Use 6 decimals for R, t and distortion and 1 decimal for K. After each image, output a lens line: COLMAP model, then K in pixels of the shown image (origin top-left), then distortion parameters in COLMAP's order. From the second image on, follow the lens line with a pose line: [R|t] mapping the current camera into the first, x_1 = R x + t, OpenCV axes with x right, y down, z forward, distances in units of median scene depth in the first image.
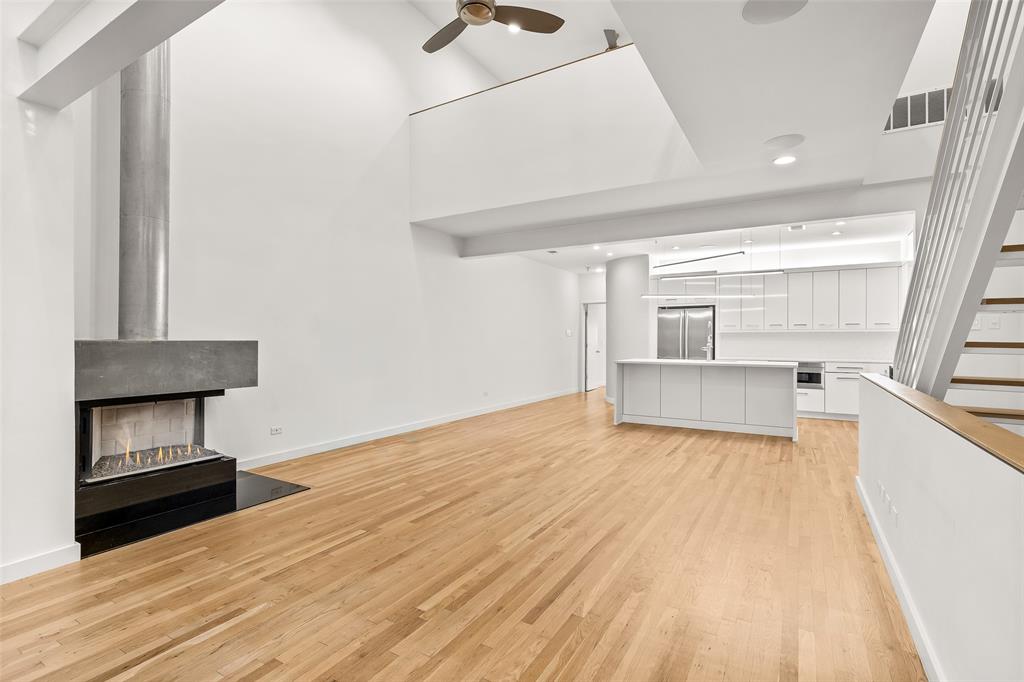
lens RADIAL K [[491.1, 0, 516.2], [0, 491.1, 338.3], [0, 0, 1]] dist [-0.007256, 0.002825]
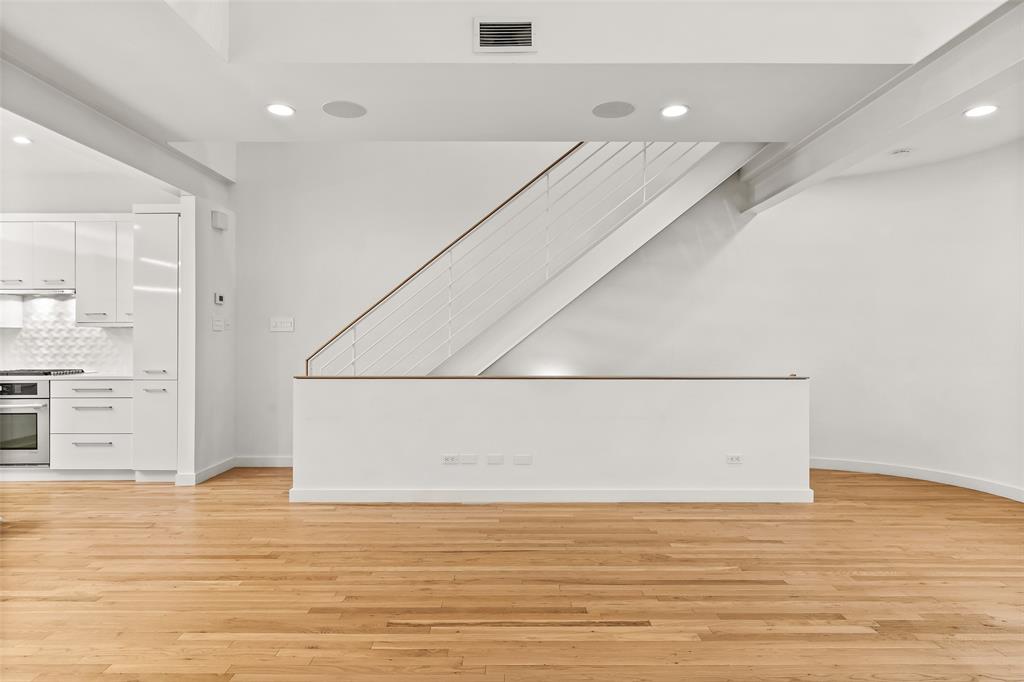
lens RADIAL K [[569.4, 0, 507.7], [0, 569.4, 338.9], [0, 0, 1]] dist [-0.001868, 0.000862]
pose [[-0.506900, -0.000592, 0.862005, -0.457614], [-0.002537, 0.999996, -0.000805, -0.000433], [-0.862001, -0.002594, -0.506900, 1.269832]]
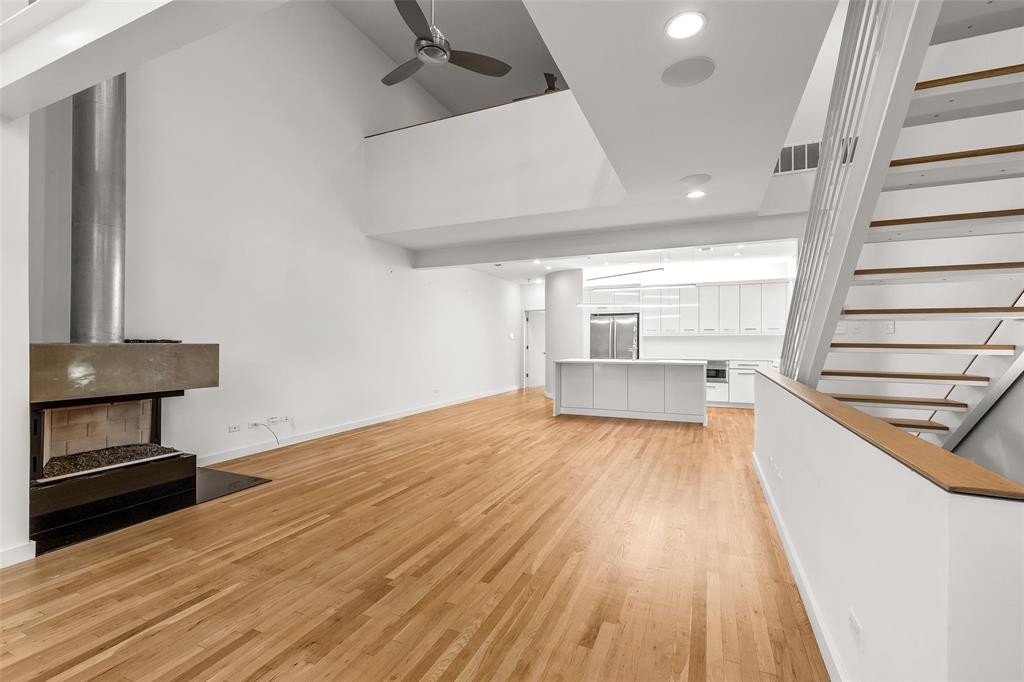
lens RADIAL K [[452.9, 0, 519.1], [0, 452.9, 325.9], [0, 0, 1]] dist [0.002108, 0.000083]
pose [[0.991894, 0.002106, 0.127053, -0.019107], [0.002417, 0.999369, -0.035431, 0.010116], [-0.127047, 0.035451, 0.991263, -0.047311]]
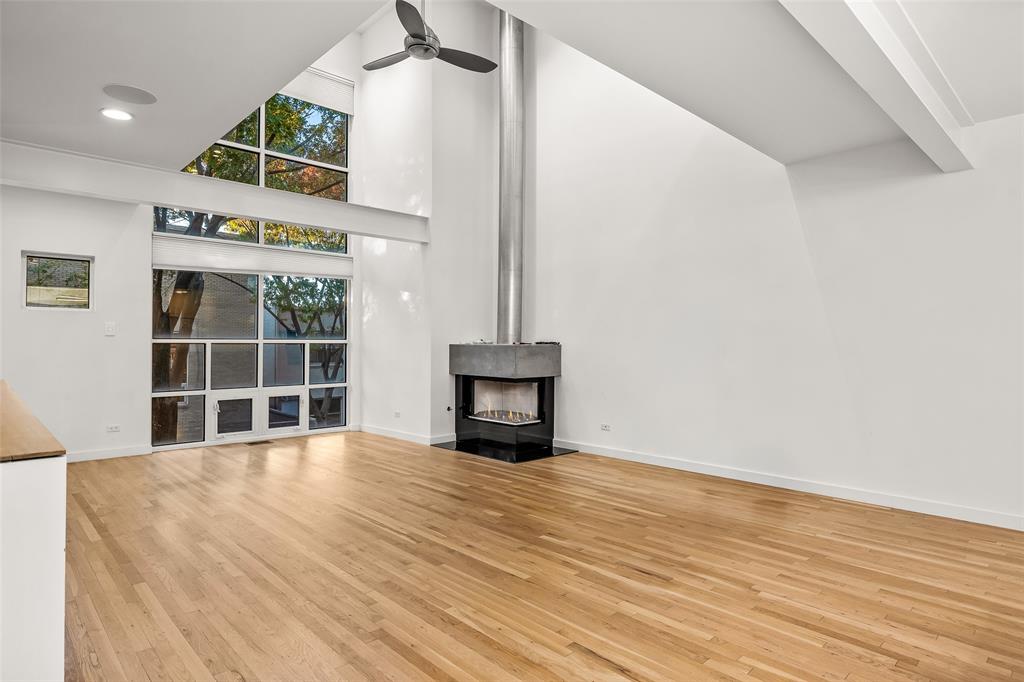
lens RADIAL K [[569.4, 0, 510.3], [0, 569.4, 336.7], [0, 0, 1]] dist [-0.001868, 0.000862]
pose [[-0.280730, -0.013324, -0.959694, 1.028168], [-0.001841, 0.999909, -0.013344, 0.002052], [0.959785, -0.001979, -0.280729, 1.460554]]
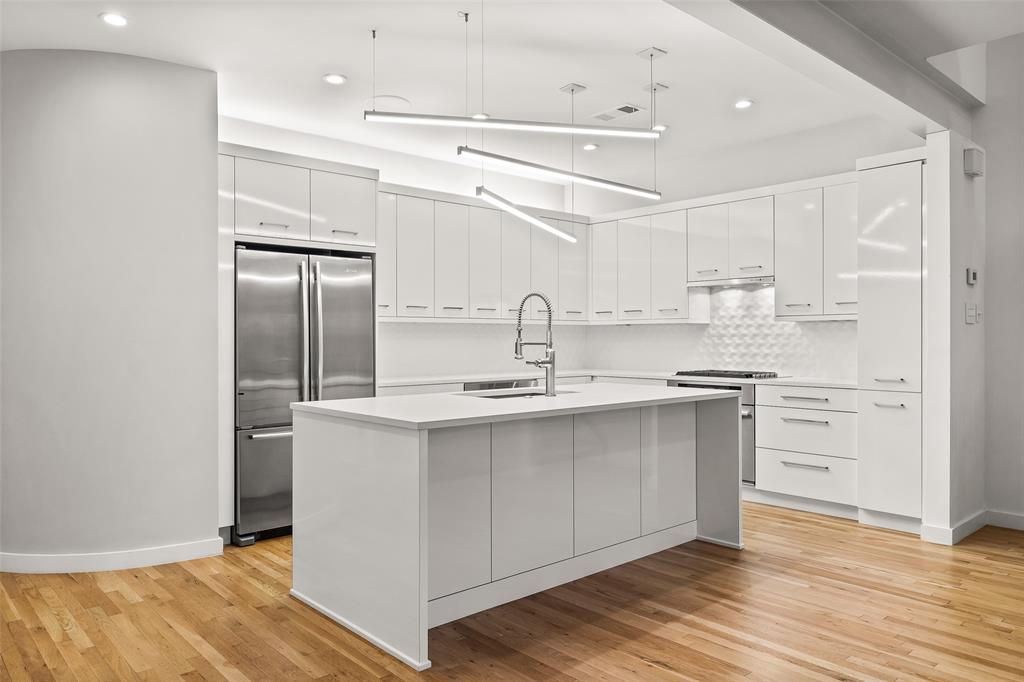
lens RADIAL K [[704.8, 0, 513.0], [0, 704.8, 339.4], [0, 0, 1]] dist [0.001436, 0.003157]
pose [[0.301435, -0.004946, 0.953474, -0.258627], [-0.000682, 0.999985, 0.005403, 0.000976], [-0.953486, -0.002279, 0.301427, 1.546231]]
